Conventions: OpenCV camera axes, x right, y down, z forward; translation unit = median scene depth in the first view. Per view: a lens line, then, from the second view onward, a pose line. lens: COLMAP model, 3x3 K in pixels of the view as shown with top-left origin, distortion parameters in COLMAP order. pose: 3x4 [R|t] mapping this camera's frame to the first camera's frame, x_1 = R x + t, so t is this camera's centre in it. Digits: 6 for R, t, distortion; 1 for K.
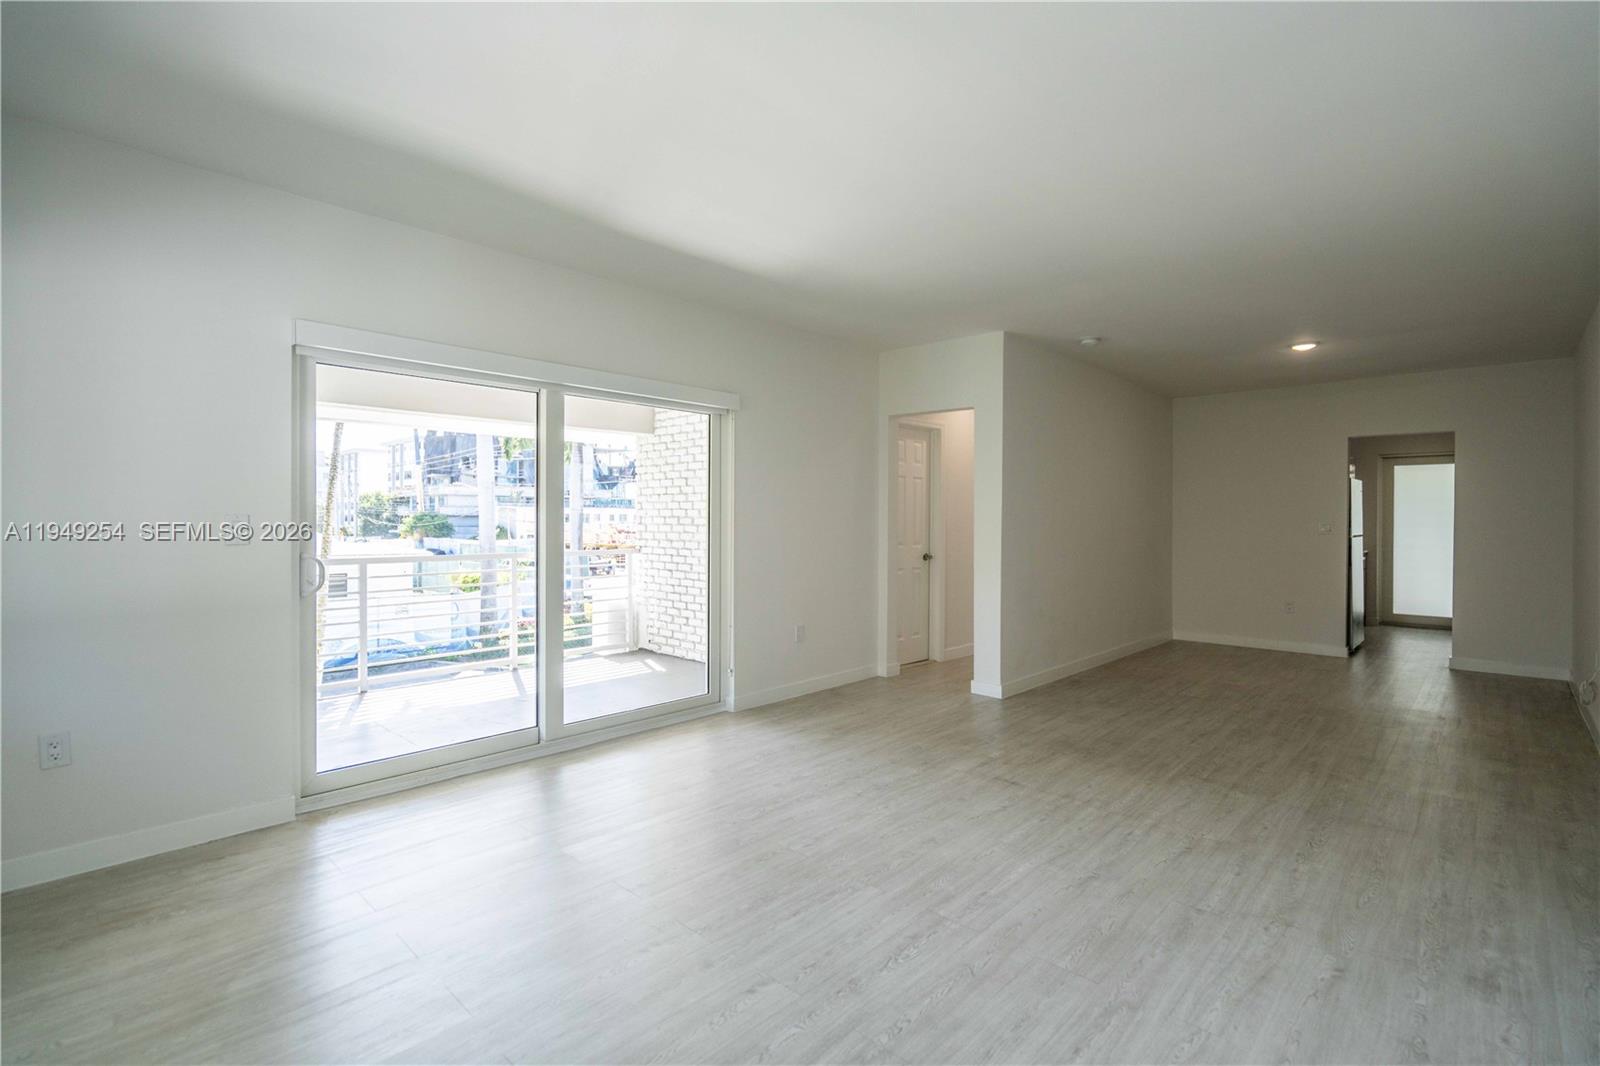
lens RADIAL K [[746.5, 0, 806.6], [0, 746.5, 529.1], [0, 0, 1]] dist [-0.009174, 0.000323]
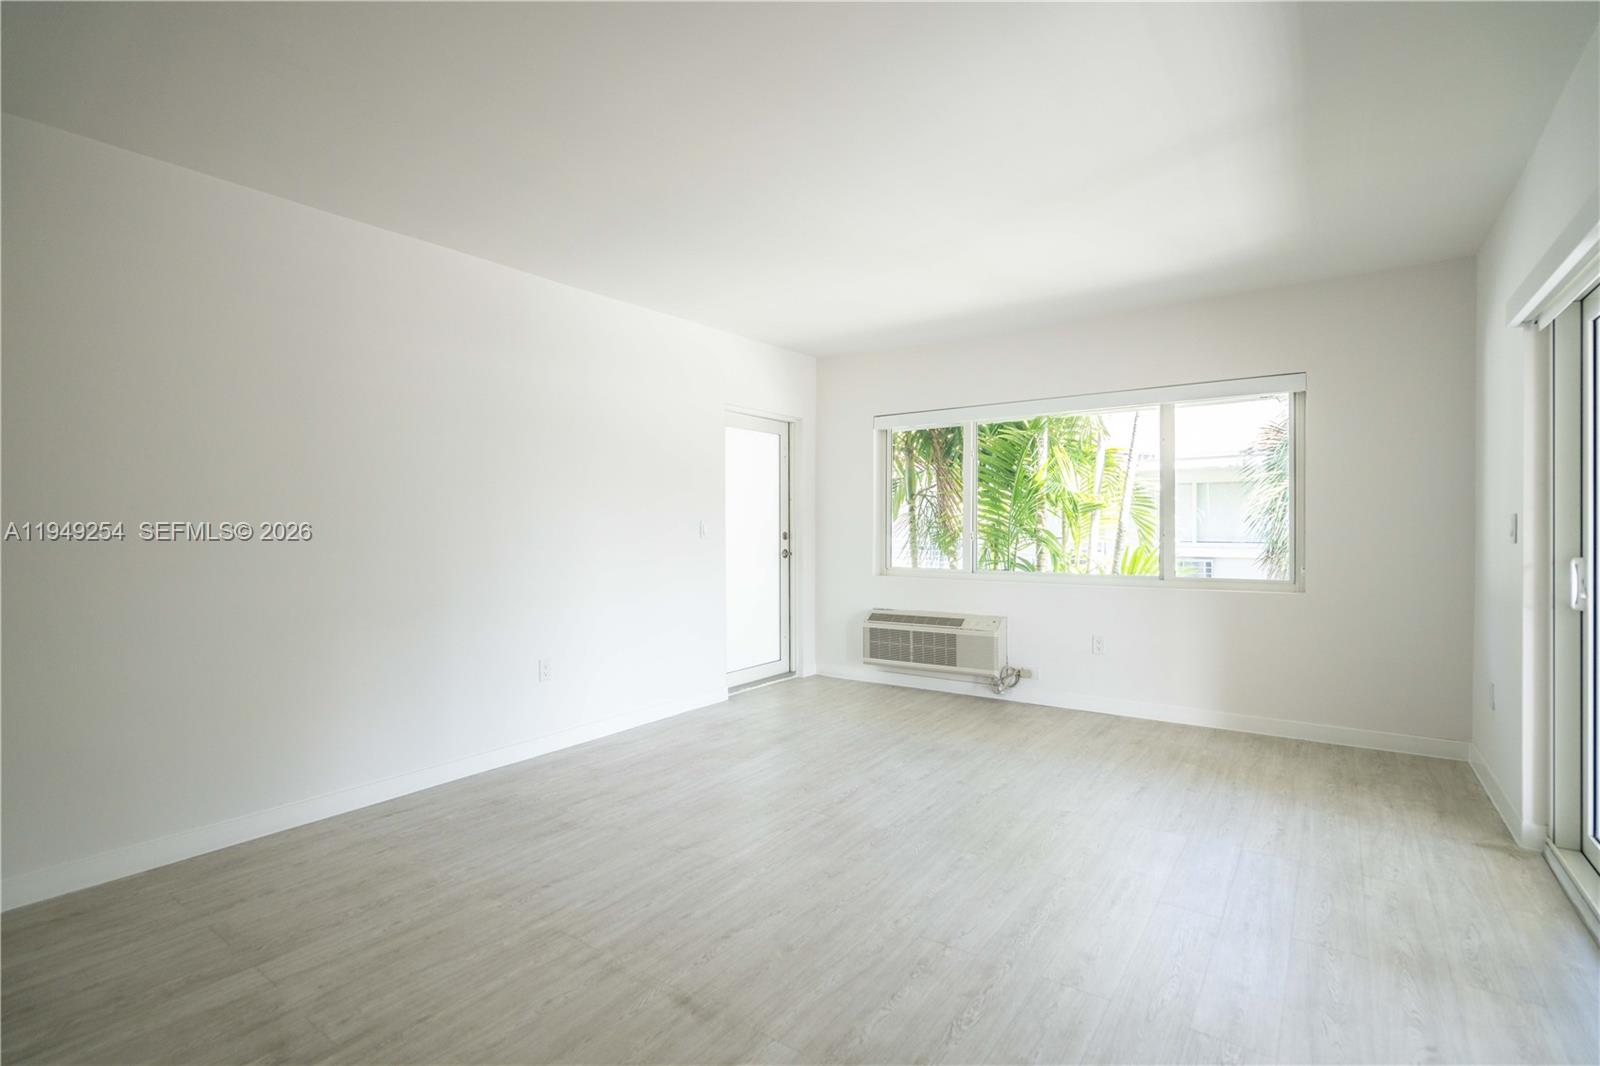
lens RADIAL K [[746.5, 0, 792.5], [0, 746.5, 529.4], [0, 0, 1]] dist [-0.009174, 0.000323]
pose [[-0.992393, 0.001023, -0.123104, 0.284761], [-0.000712, 0.999901, 0.014048, -0.008620], [0.123106, 0.014029, -0.992294, 1.648158]]
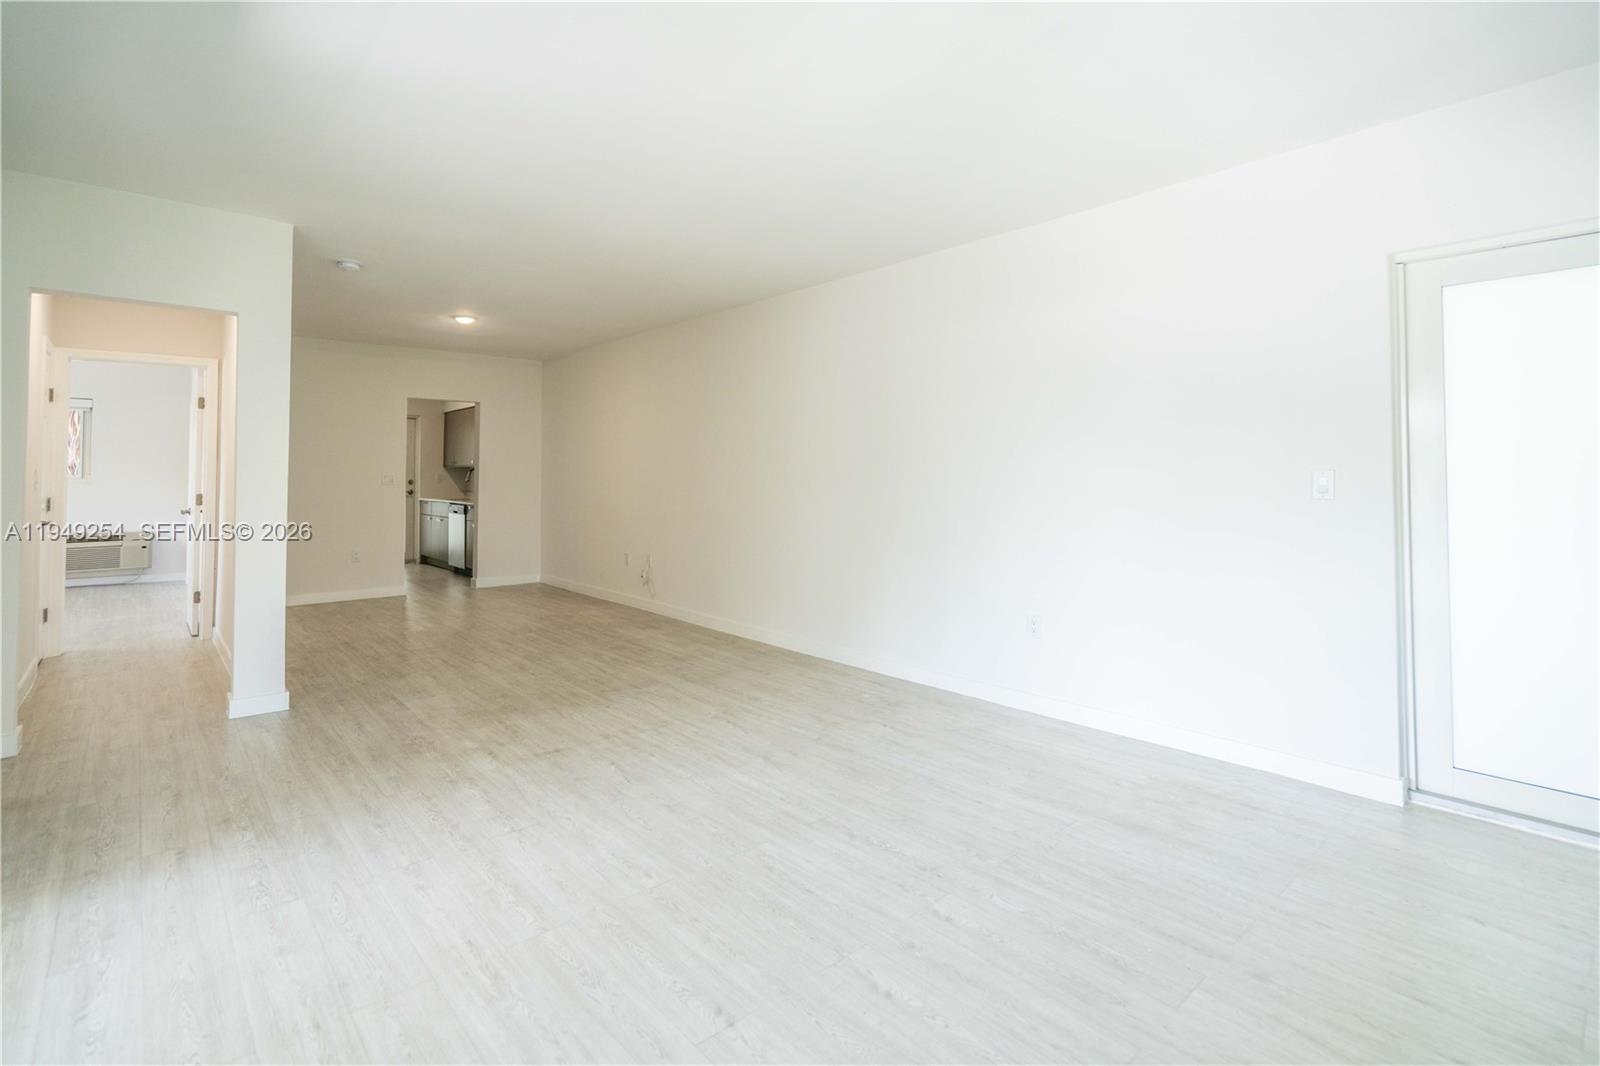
lens RADIAL K [[746.5, 0, 783.7], [0, 746.5, 460.9], [0, 0, 1]] dist [-0.009174, 0.000323]
pose [[0.095810, 0.015357, 0.995281, -0.683124], [0.010880, 0.999805, -0.016474, -0.007349], [-0.995340, 0.012407, 0.095624, 0.664977]]
